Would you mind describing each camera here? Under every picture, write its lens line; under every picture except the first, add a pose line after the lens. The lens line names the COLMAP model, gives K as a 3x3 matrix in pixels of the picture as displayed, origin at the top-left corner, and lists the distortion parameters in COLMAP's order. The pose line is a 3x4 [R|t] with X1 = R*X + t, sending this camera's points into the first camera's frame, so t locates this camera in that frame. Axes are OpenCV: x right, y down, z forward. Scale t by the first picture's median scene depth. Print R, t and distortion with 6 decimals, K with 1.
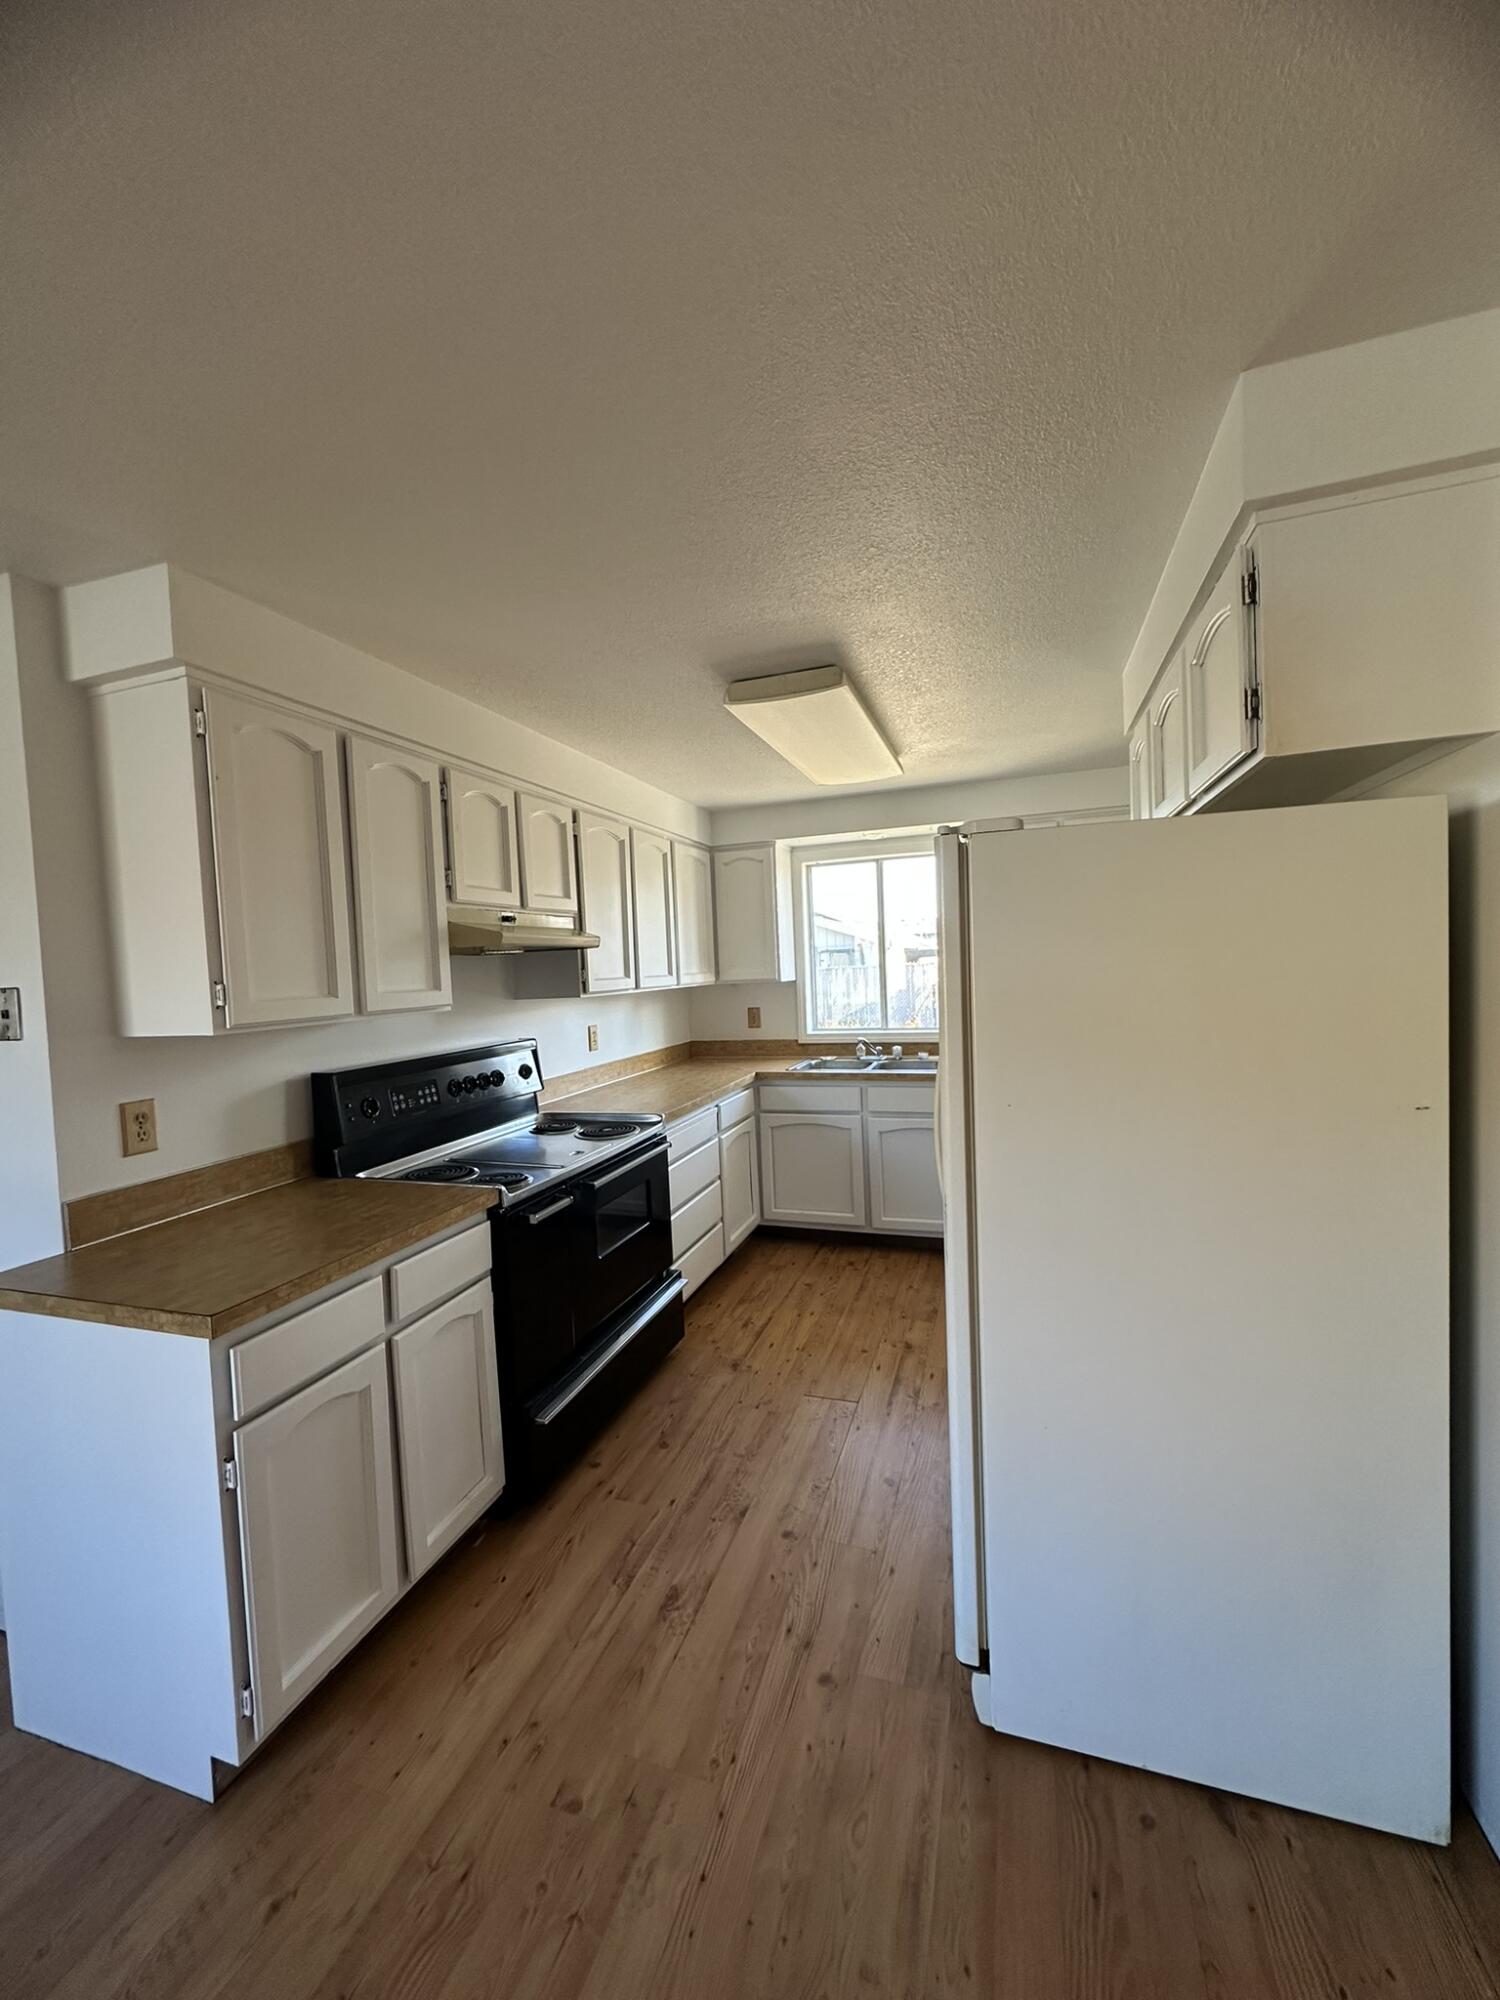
lens RADIAL K [[796.8, 0, 750.0], [0, 796.8, 1000.0], [0, 0, 1]] dist [-0.001892, 0.000049]
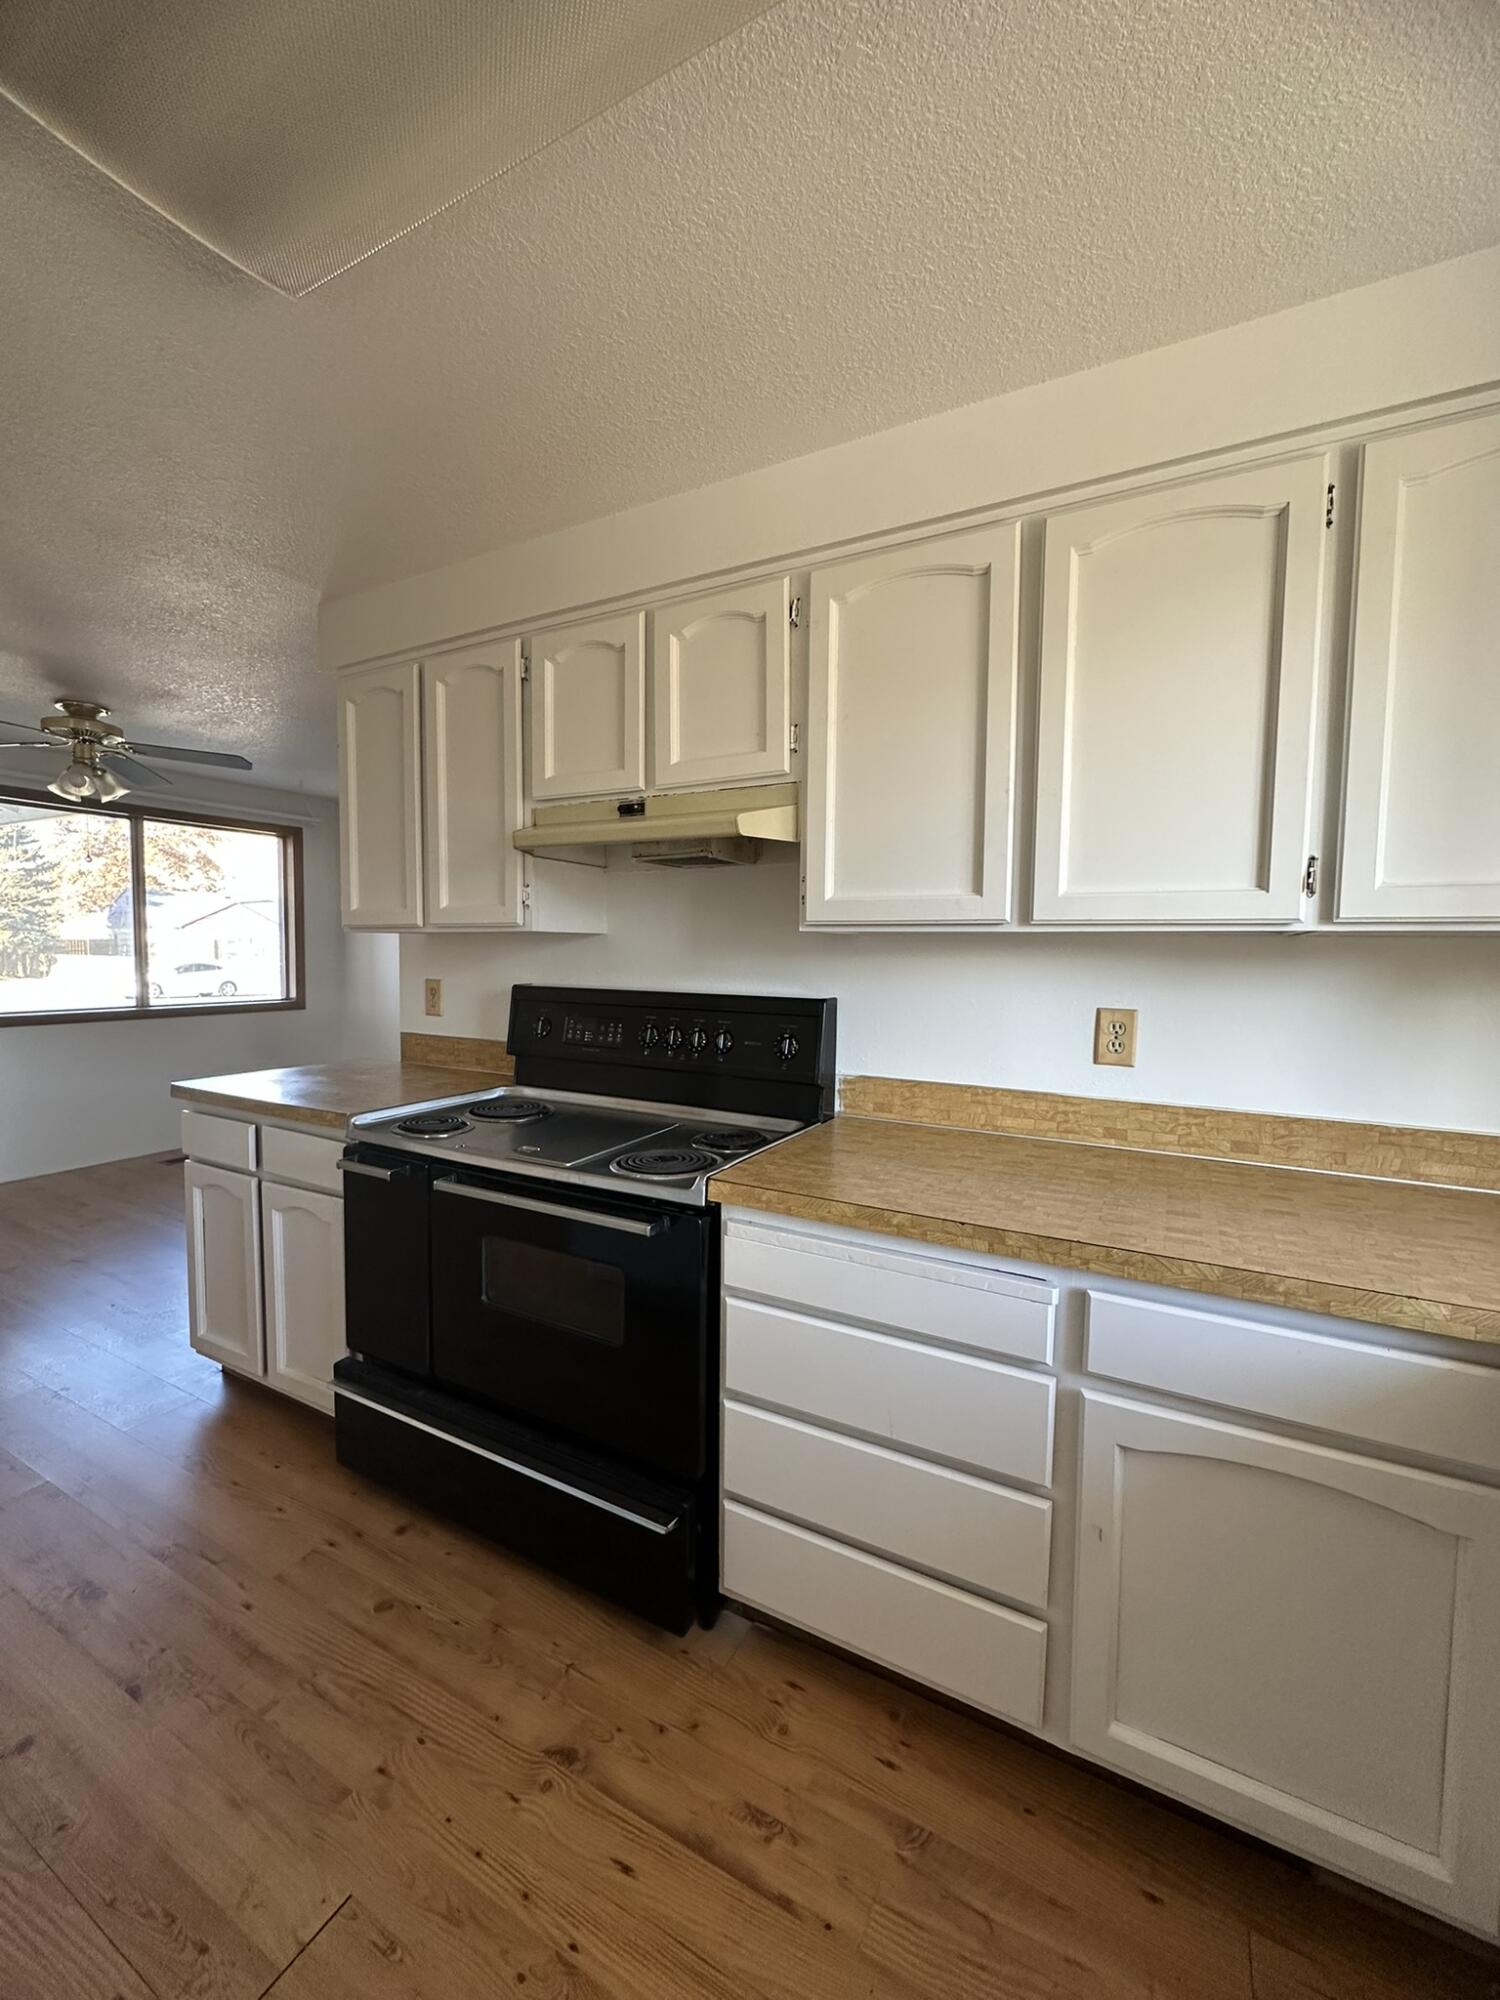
lens RADIAL K [[815.9, 0, 757.3], [0, 815.9, 995.2], [0, 0, 1]] dist [0.008298, -0.000037]
pose [[-0.176633, 0.156502, -0.971755, 0.352237], [-0.016761, 0.986657, 0.161949, -0.056993], [0.984134, 0.044893, -0.171653, 1.151908]]
